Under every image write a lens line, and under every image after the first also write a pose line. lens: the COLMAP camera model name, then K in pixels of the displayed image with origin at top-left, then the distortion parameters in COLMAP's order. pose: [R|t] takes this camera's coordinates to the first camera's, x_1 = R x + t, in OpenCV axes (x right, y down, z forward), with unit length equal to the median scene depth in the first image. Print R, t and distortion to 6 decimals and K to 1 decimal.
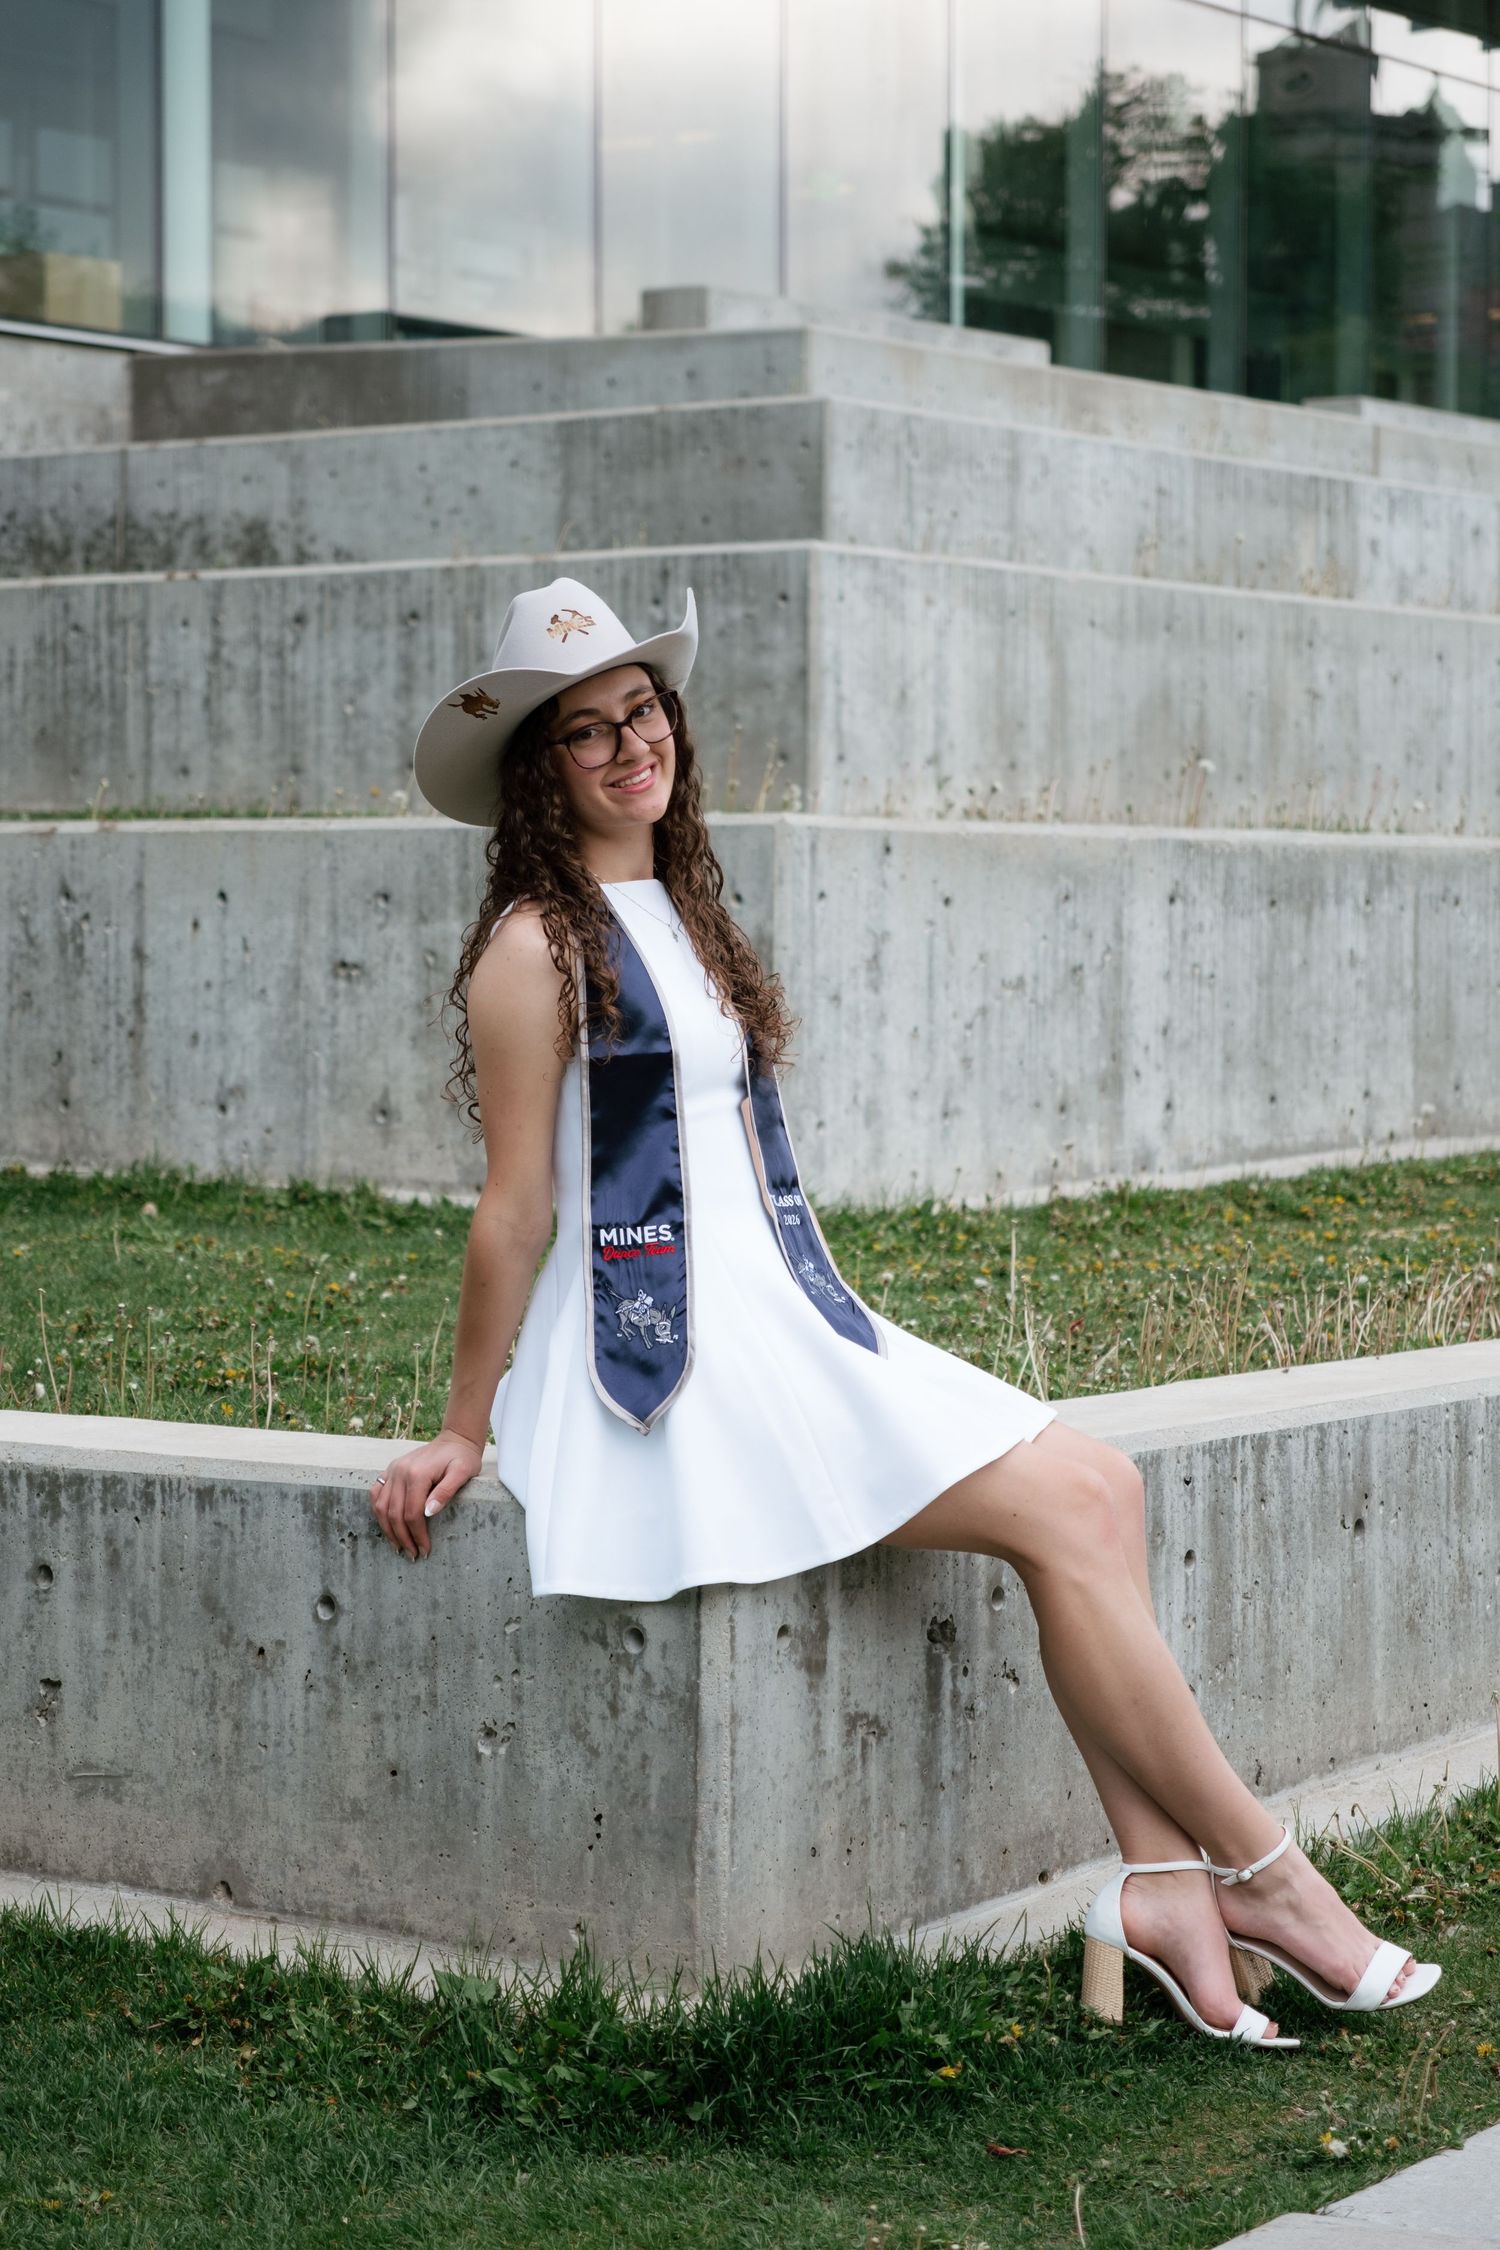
lens RADIAL K [[4986.1, 0, 750.0], [0, 4986.1, 1125.0], [0, 0, 1]] dist [0.066268, -0.079971]
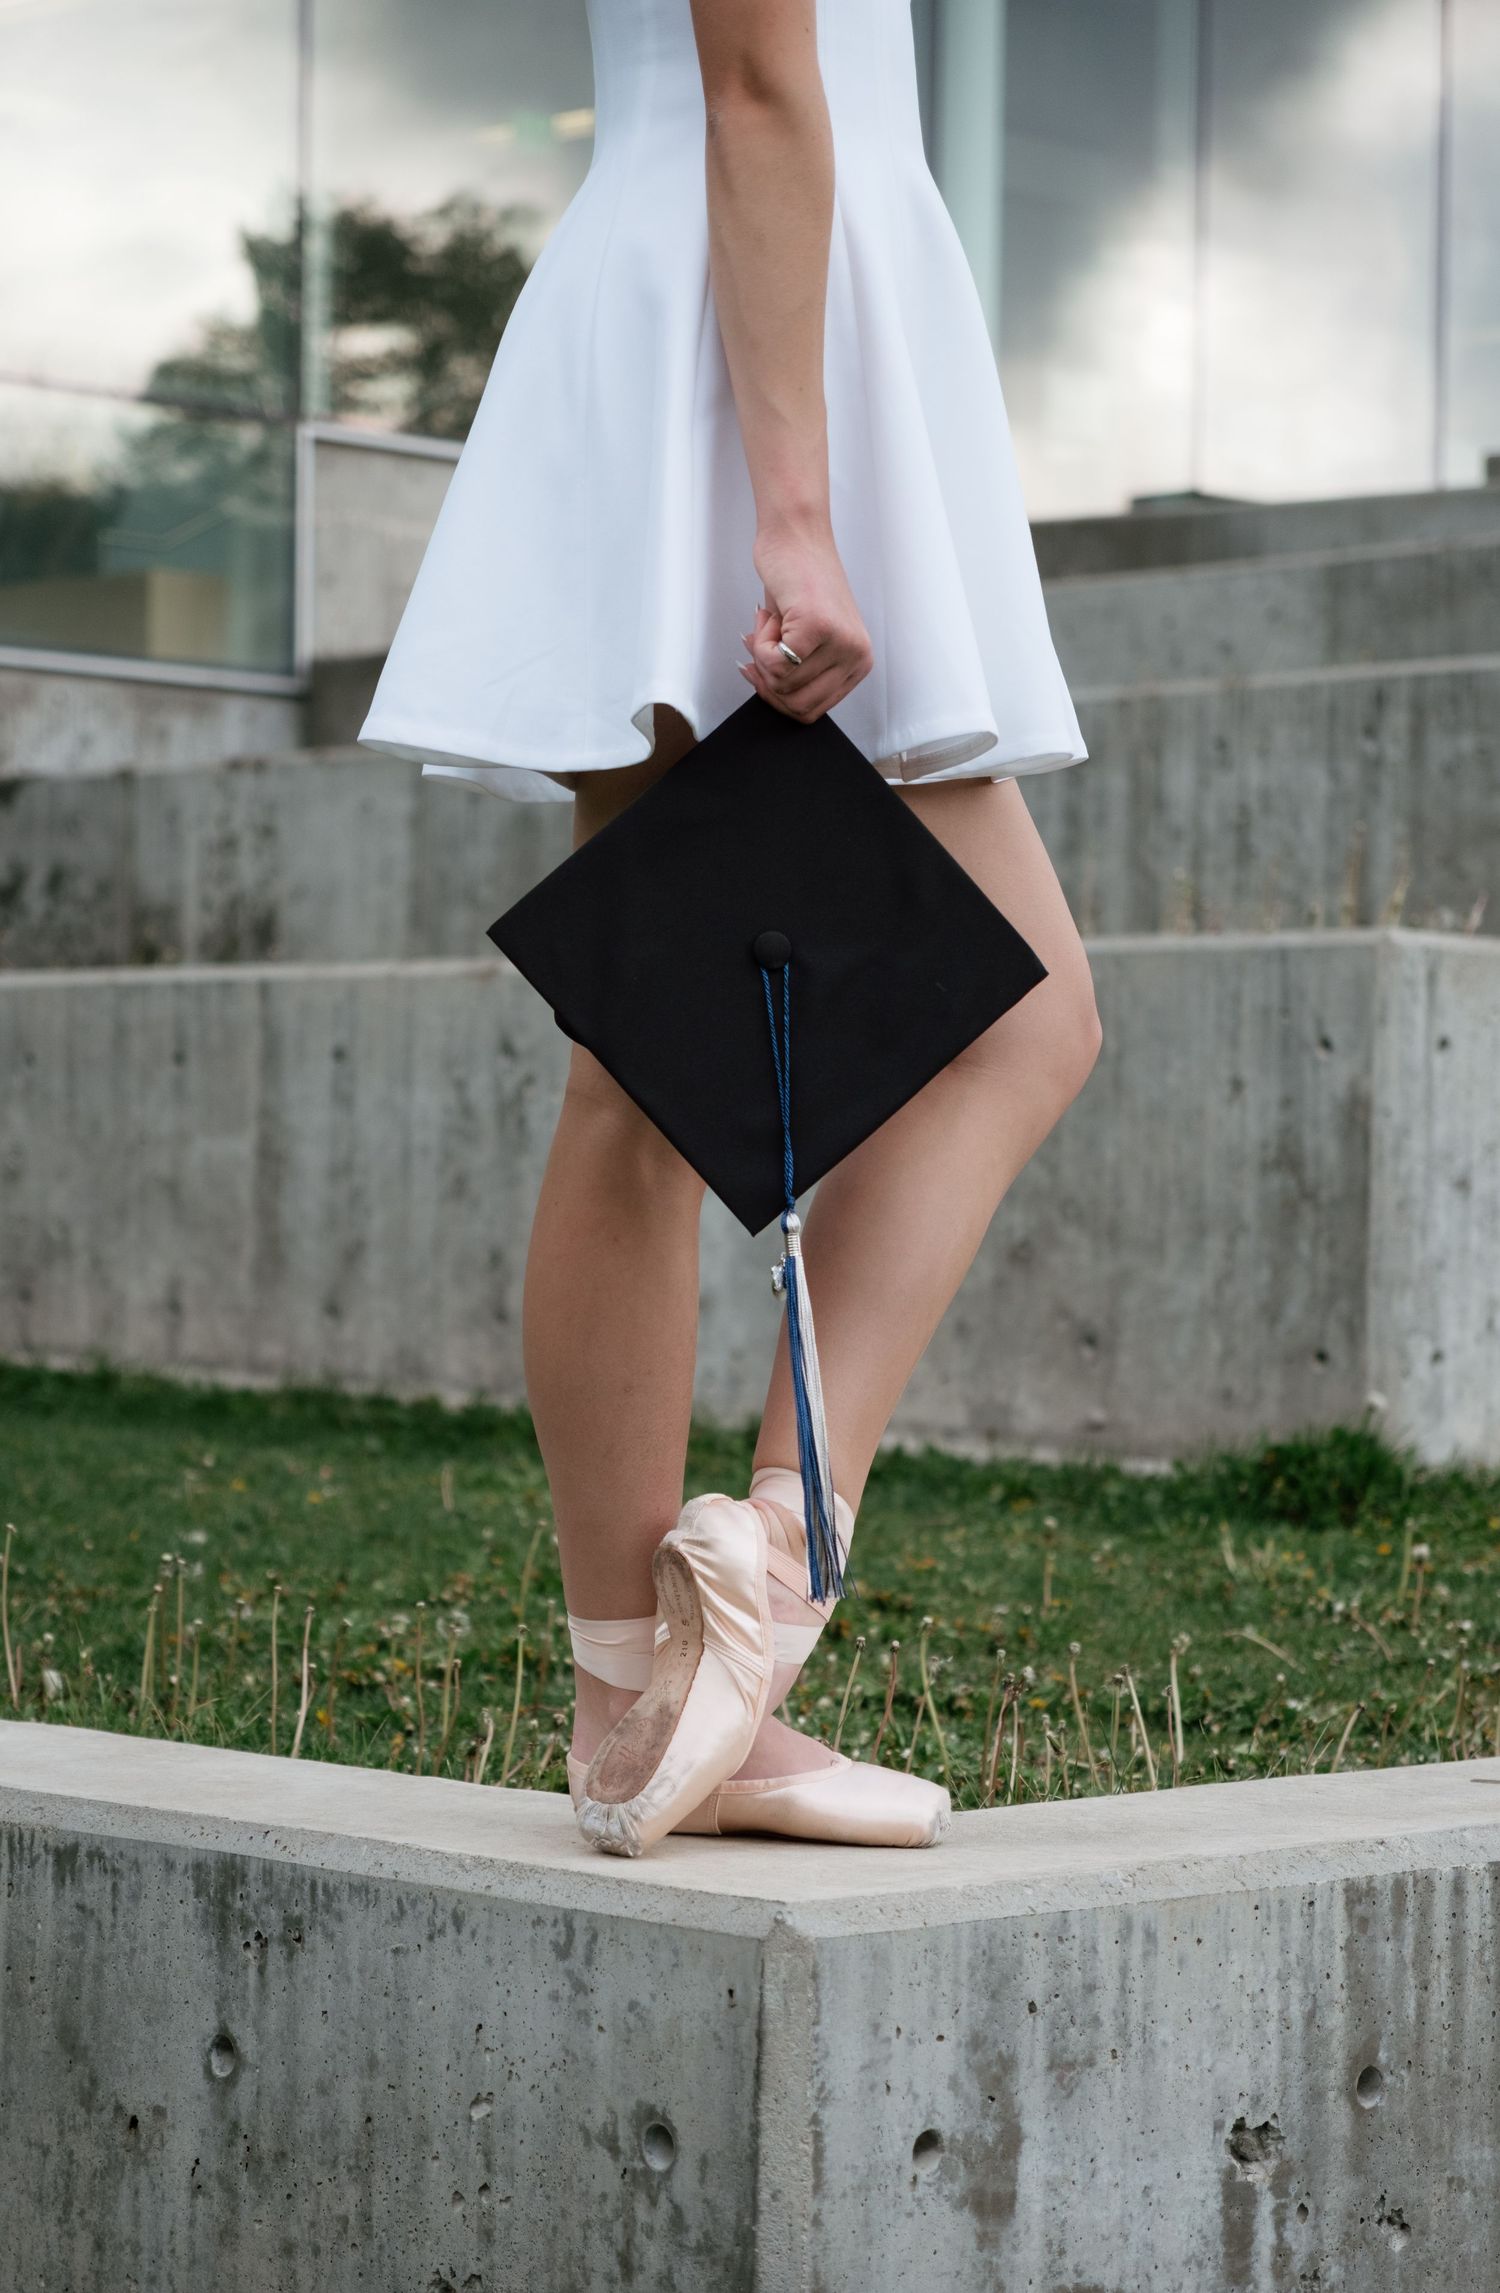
lens RADIAL K [[5250.1, 0, 750.0], [0, 5250.1, 1146.5], [0, 0, 1]] dist [0.100016, -0.713167]
pose [[0.983967, 0.013030, -0.177873, 0.087481], [-0.022393, 0.998461, -0.050738, 0.017888], [0.176938, 0.053908, 0.982745, 0.378092]]
